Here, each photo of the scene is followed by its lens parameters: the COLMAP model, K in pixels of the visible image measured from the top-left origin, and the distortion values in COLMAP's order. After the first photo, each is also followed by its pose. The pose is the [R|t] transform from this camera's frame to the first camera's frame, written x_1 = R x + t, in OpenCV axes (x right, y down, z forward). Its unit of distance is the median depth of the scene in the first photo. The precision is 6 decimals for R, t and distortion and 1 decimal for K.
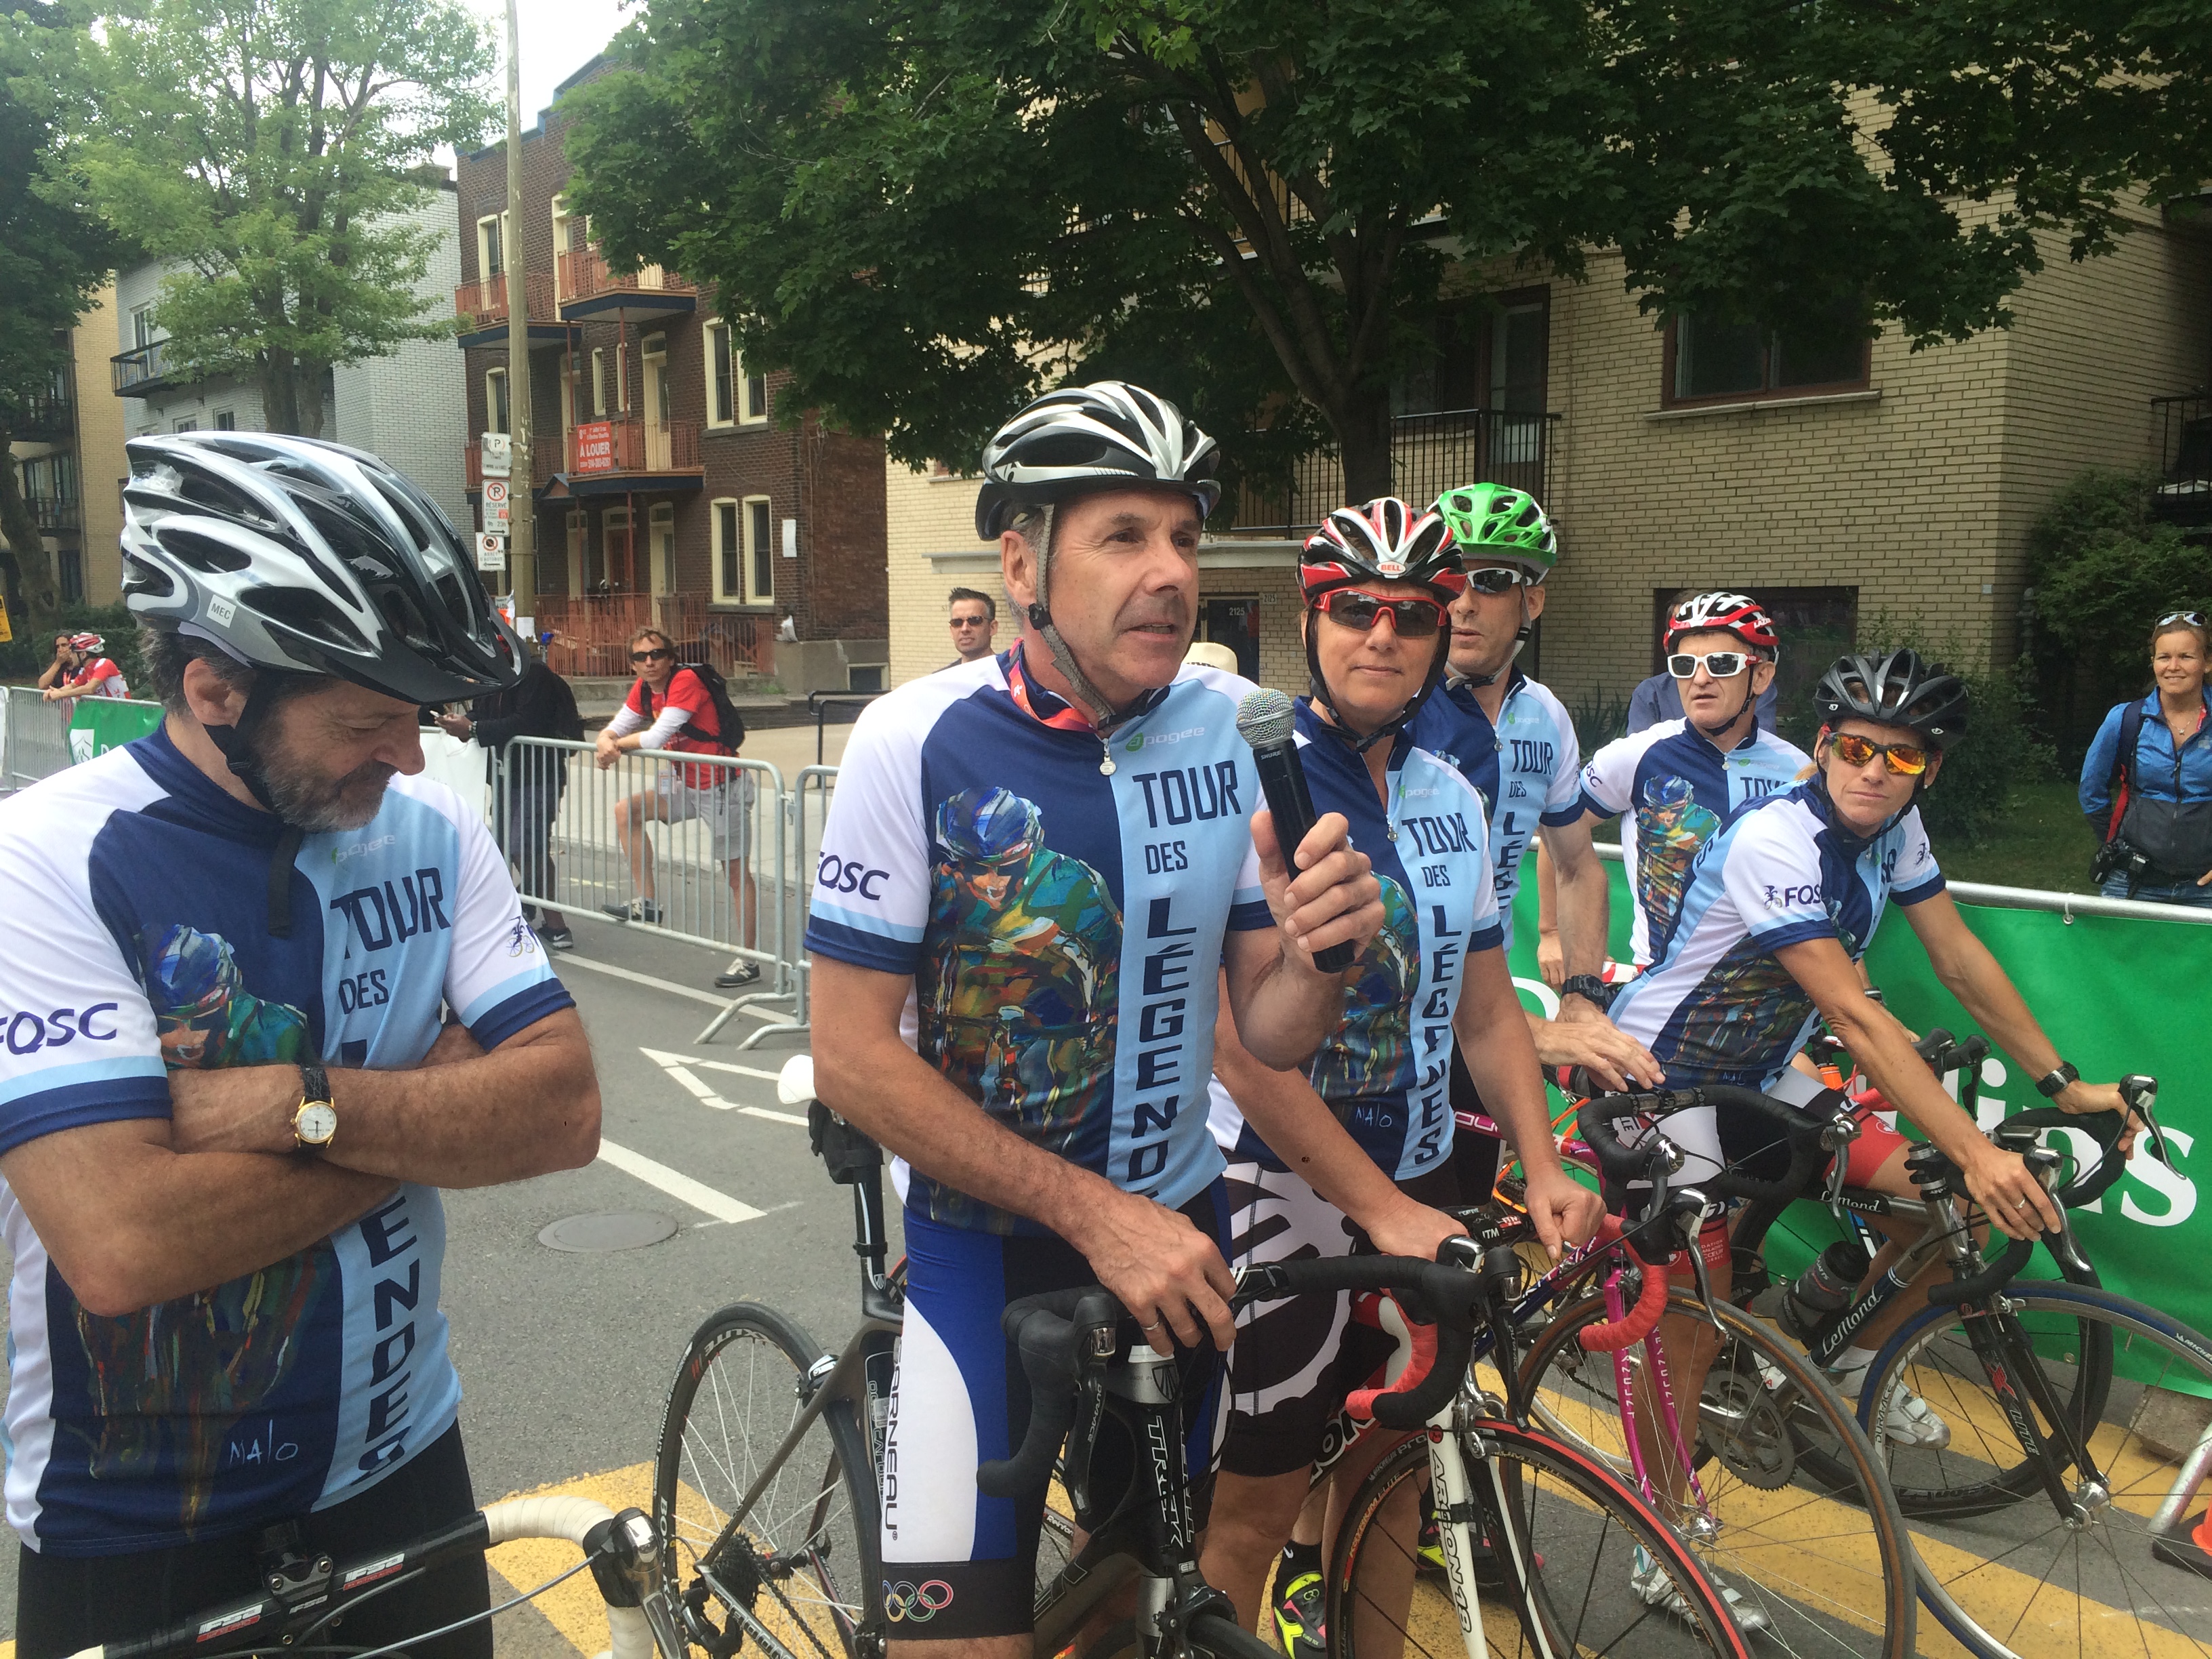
lens RADIAL K [[1906.1, 0, 1093.3], [0, 1906.1, 820.5], [0, 0, 1]] dist [0.077872, -0.104955]
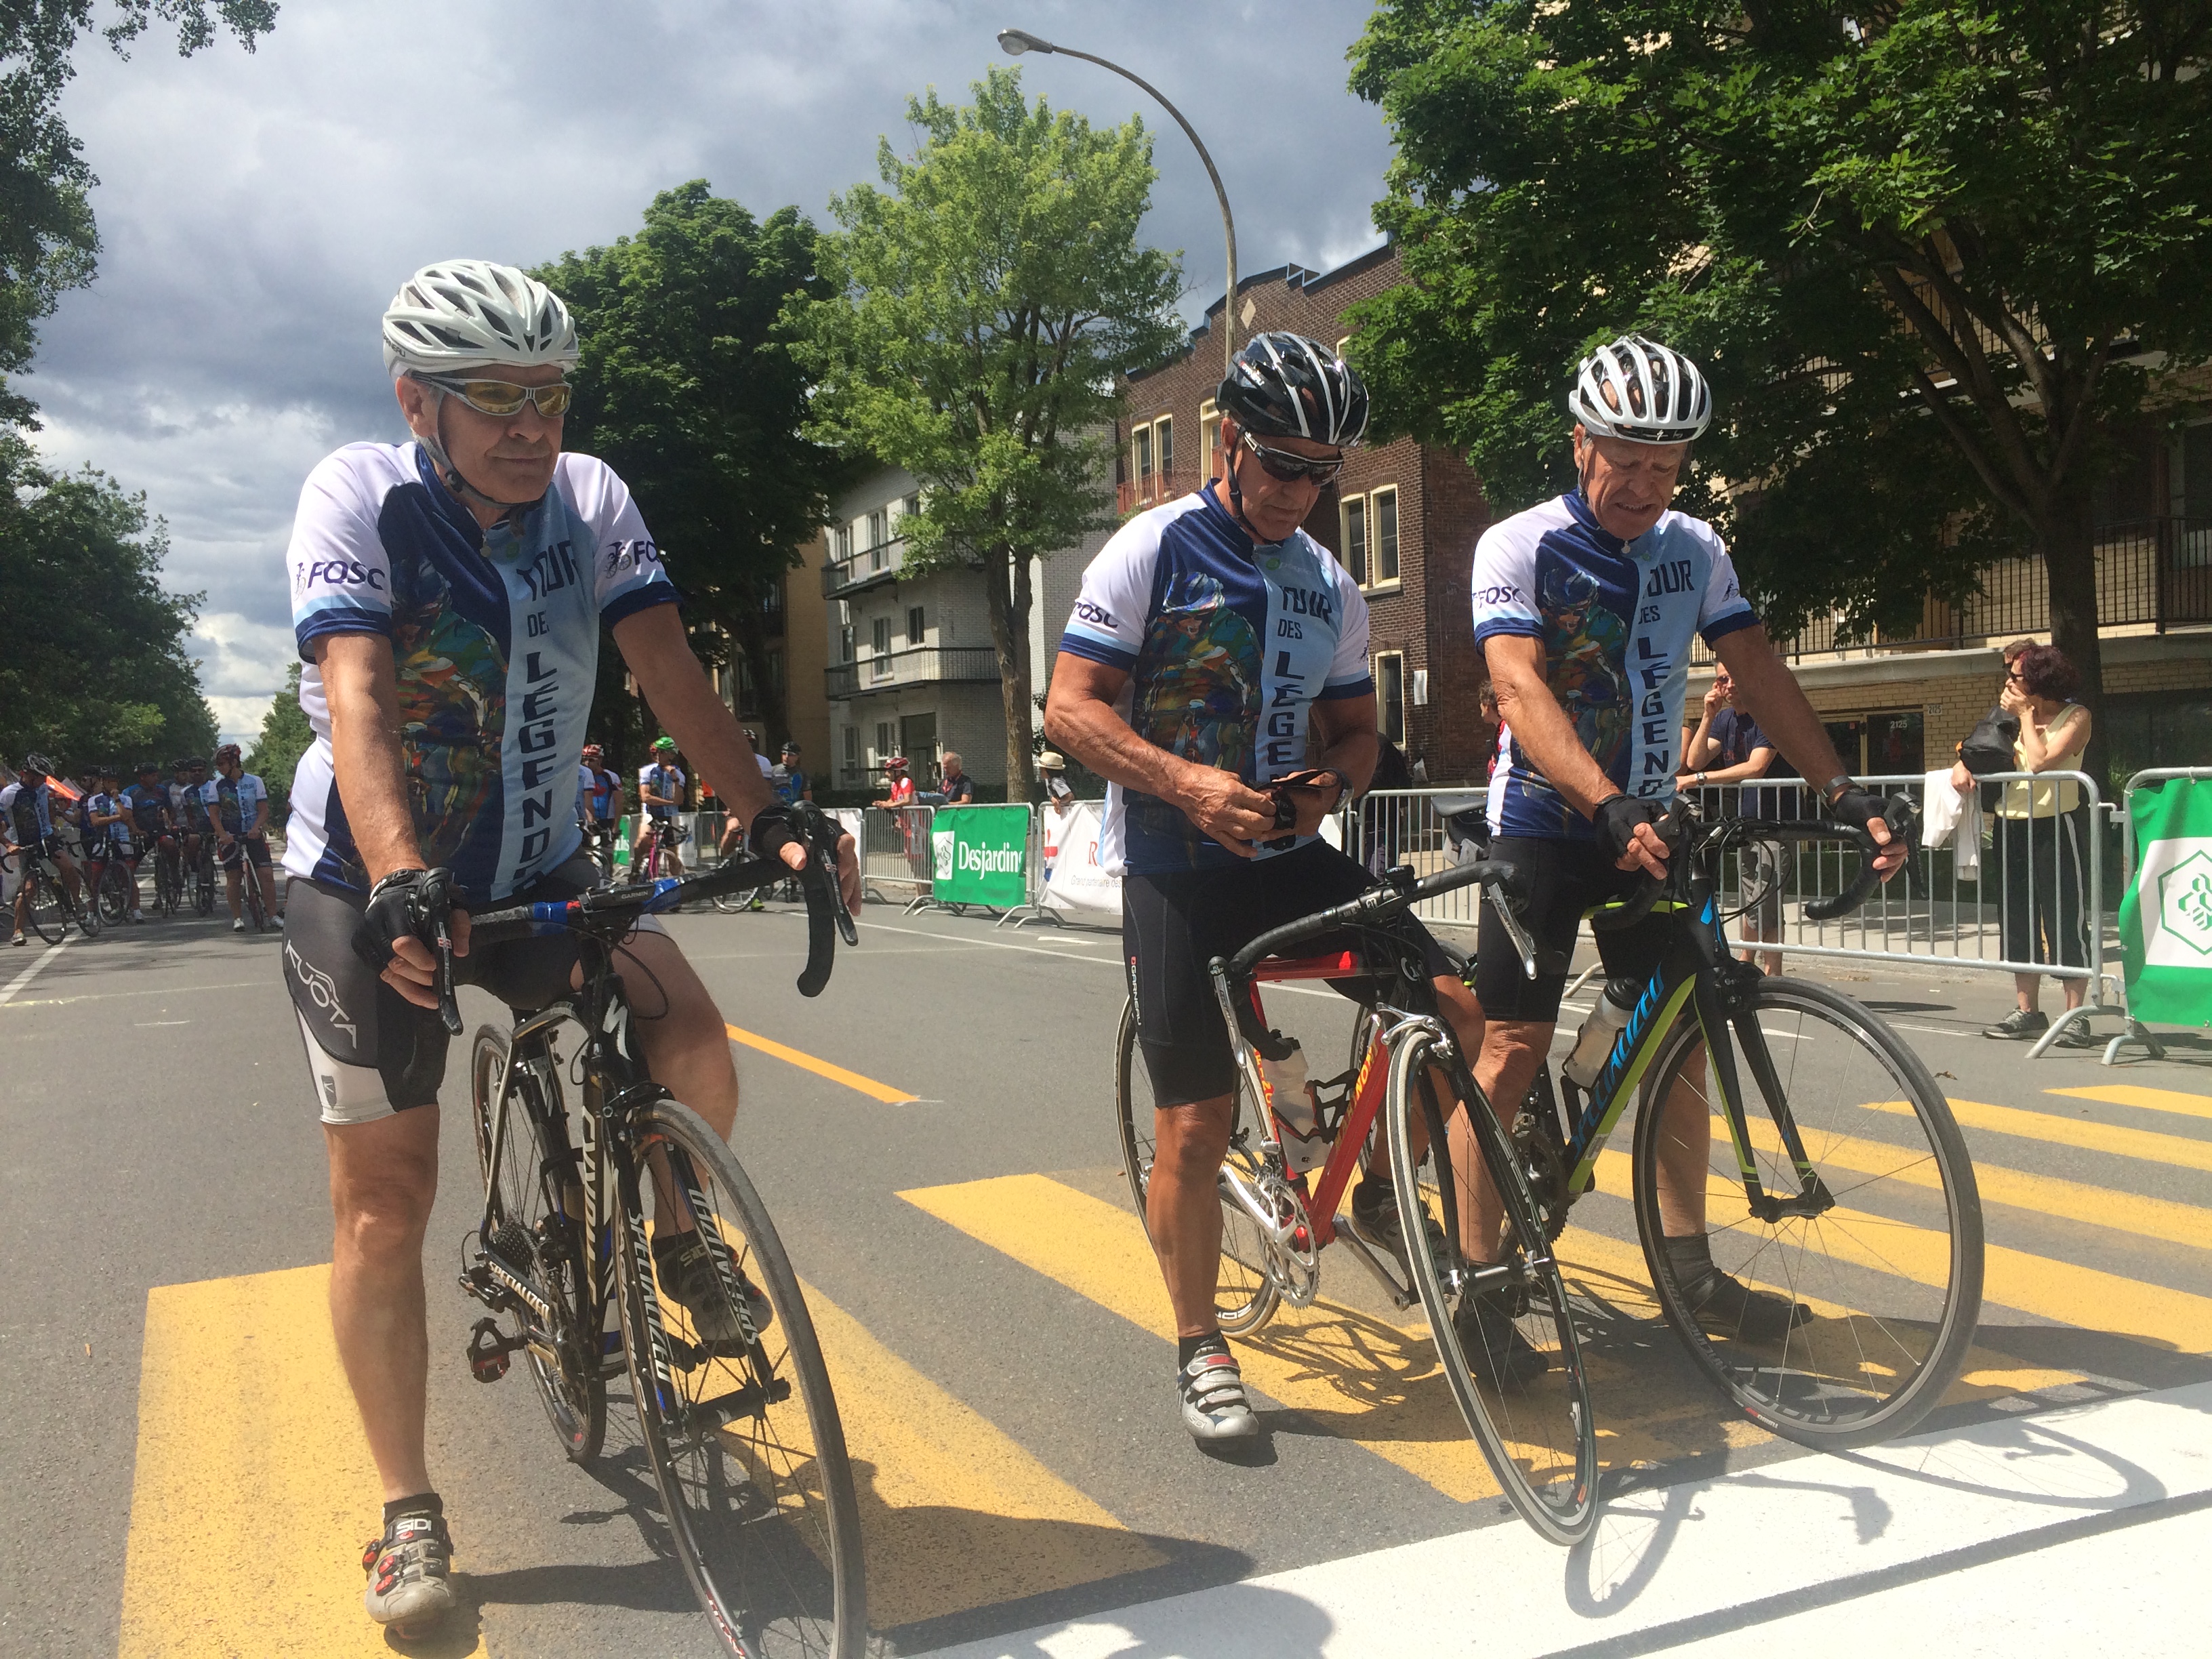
lens RADIAL K [[1906.1, 0, 1093.3], [0, 1906.1, 820.5], [0, 0, 1]] dist [0.077872, -0.104955]
pose [[0.960031, -0.017729, -0.279330, -0.061066], [-0.007969, 0.995856, -0.090597, 0.047761], [0.279779, 0.089202, 0.955912, -0.144997]]
